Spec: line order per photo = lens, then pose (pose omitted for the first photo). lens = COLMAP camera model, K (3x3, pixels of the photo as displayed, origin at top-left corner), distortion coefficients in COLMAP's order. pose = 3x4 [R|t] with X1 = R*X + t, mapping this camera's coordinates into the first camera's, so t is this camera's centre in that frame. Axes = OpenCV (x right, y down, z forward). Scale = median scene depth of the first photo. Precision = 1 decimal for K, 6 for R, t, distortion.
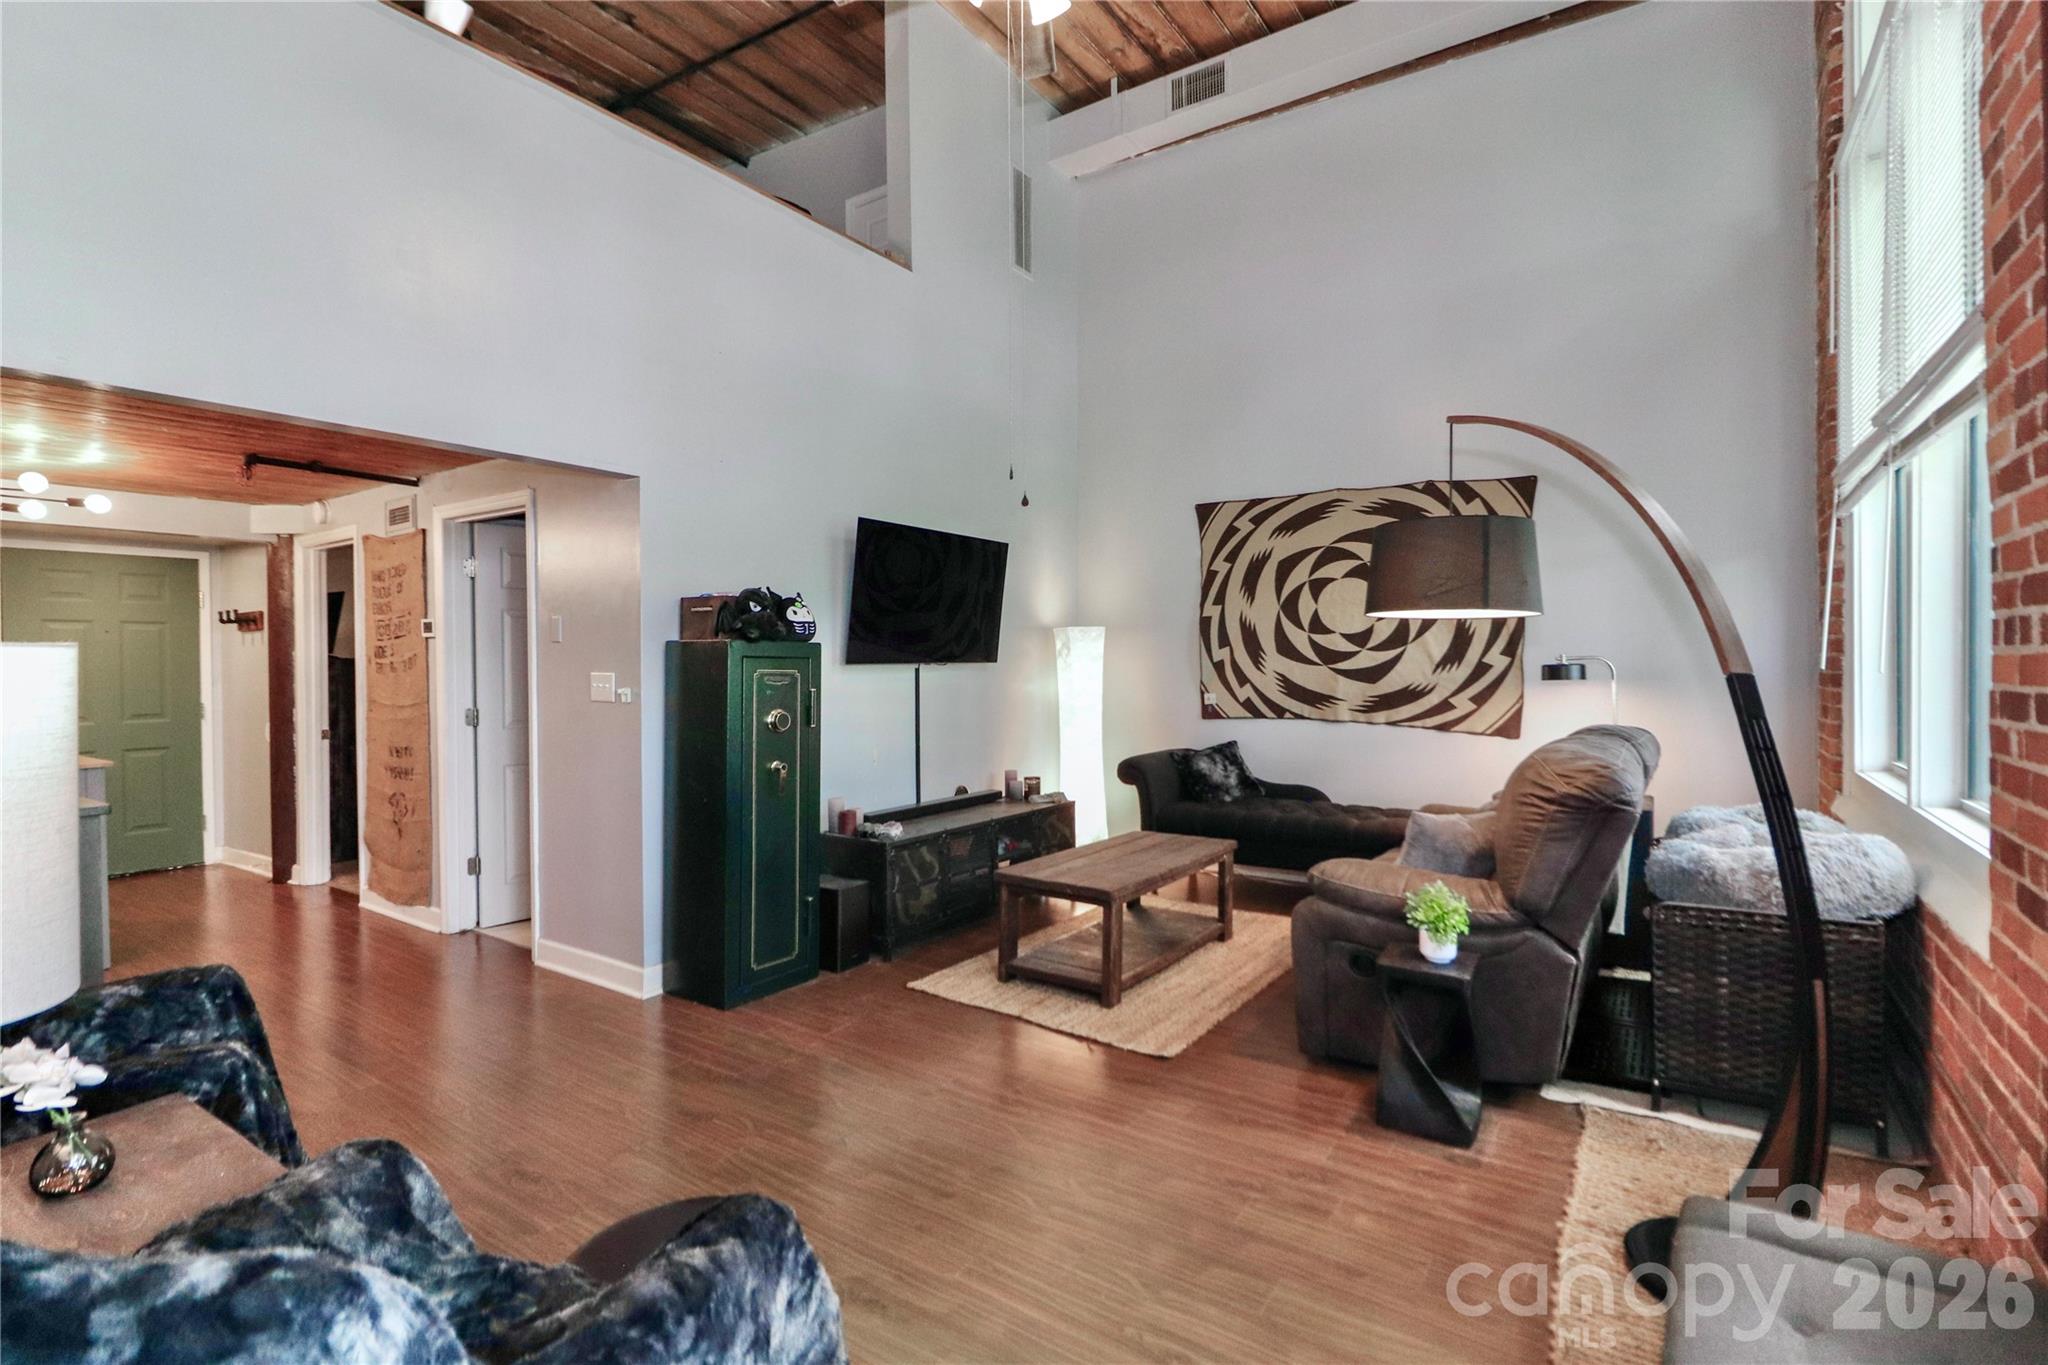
lens RADIAL K [[967.2, 0, 1028.1], [0, 967.2, 670.9], [0, 0, 1]] dist [0.004749, -0.007508]
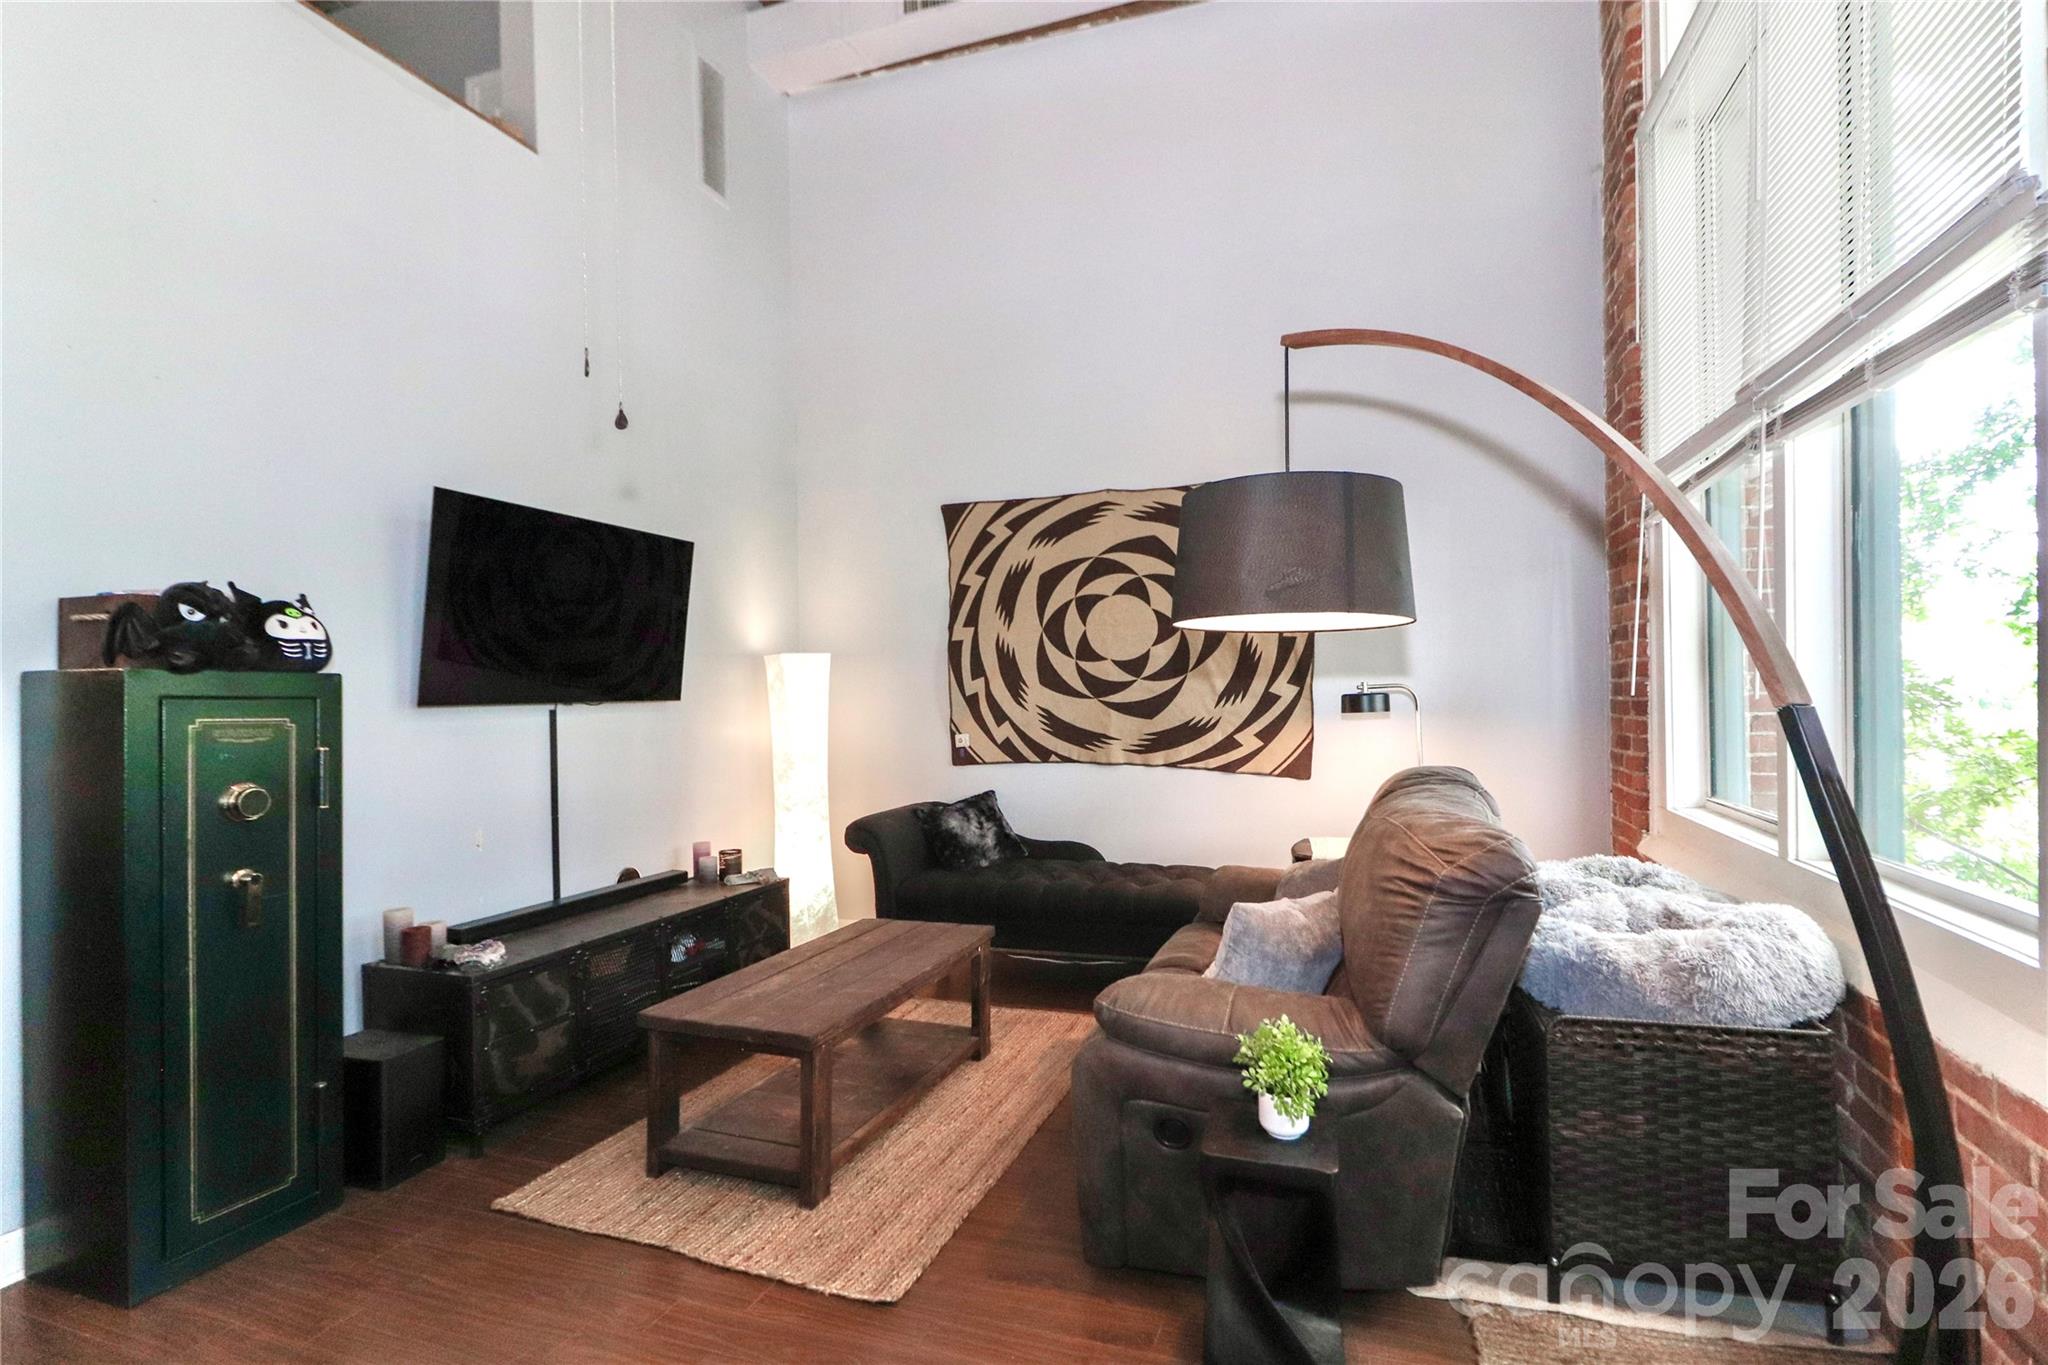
lens RADIAL K [[960.7, 0, 1079.2], [0, 960.7, 692.8], [0, 0, 1]] dist [0.003045, 0.000054]
pose [[0.956340, -0.011301, 0.292039, 0.053338], [0.015112, 0.999828, -0.010797, -0.001859], [-0.291866, 0.014739, 0.956346, 0.222490]]
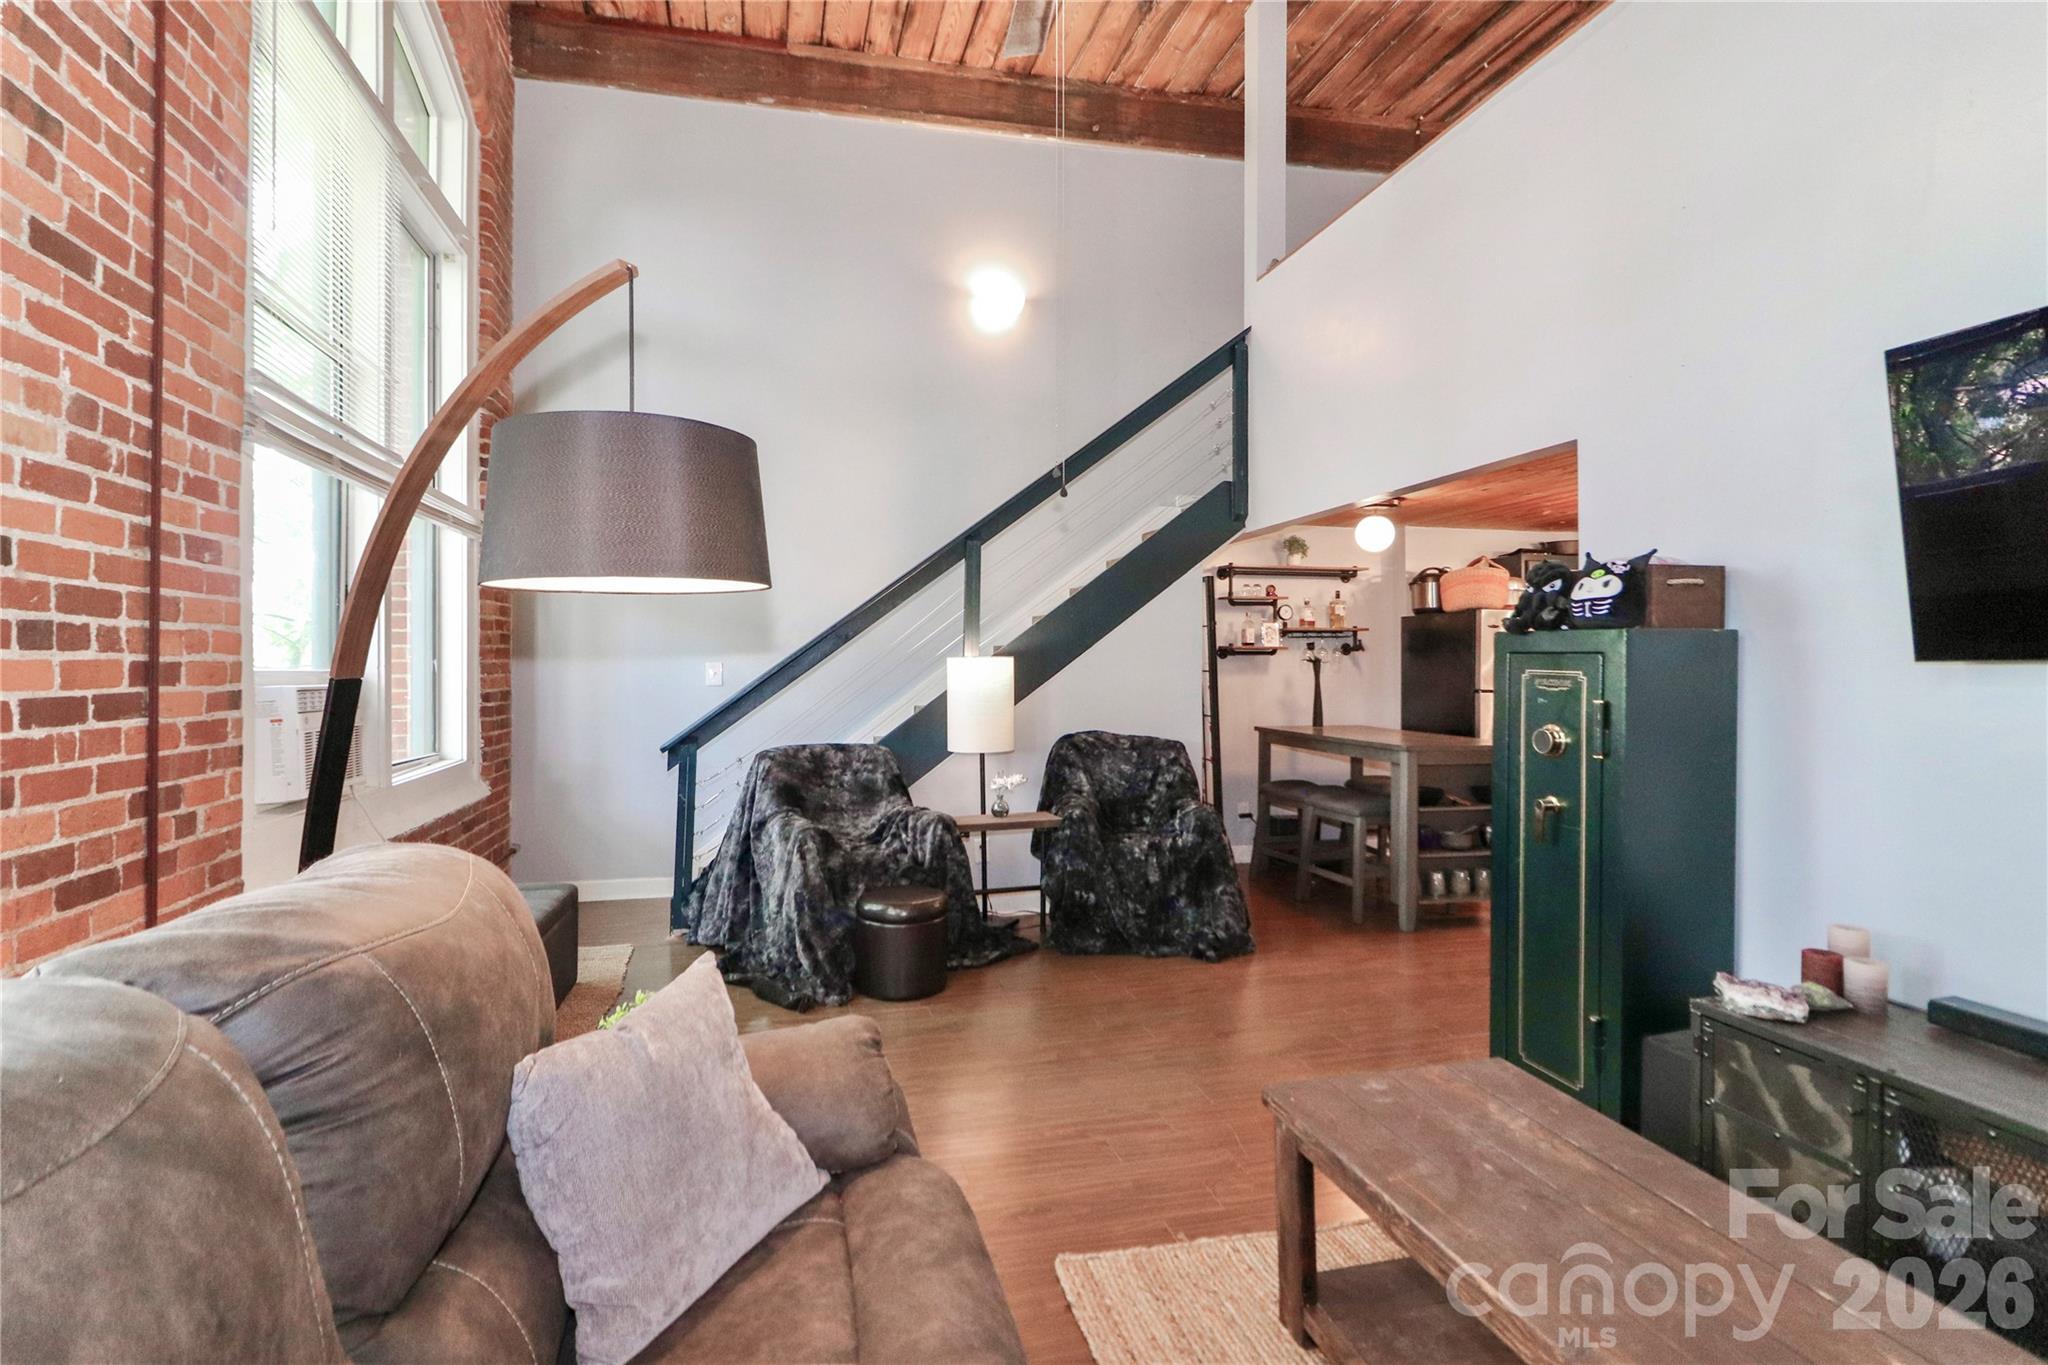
lens RADIAL K [[967.2, 0, 1028.1], [0, 967.2, 670.9], [0, 0, 1]] dist [0.004749, -0.007508]
pose [[-0.633114, 0.008796, -0.774008, 0.413670], [-0.001312, 0.999922, 0.012436, -0.006983], [0.774057, 0.008889, -0.633053, 0.889978]]
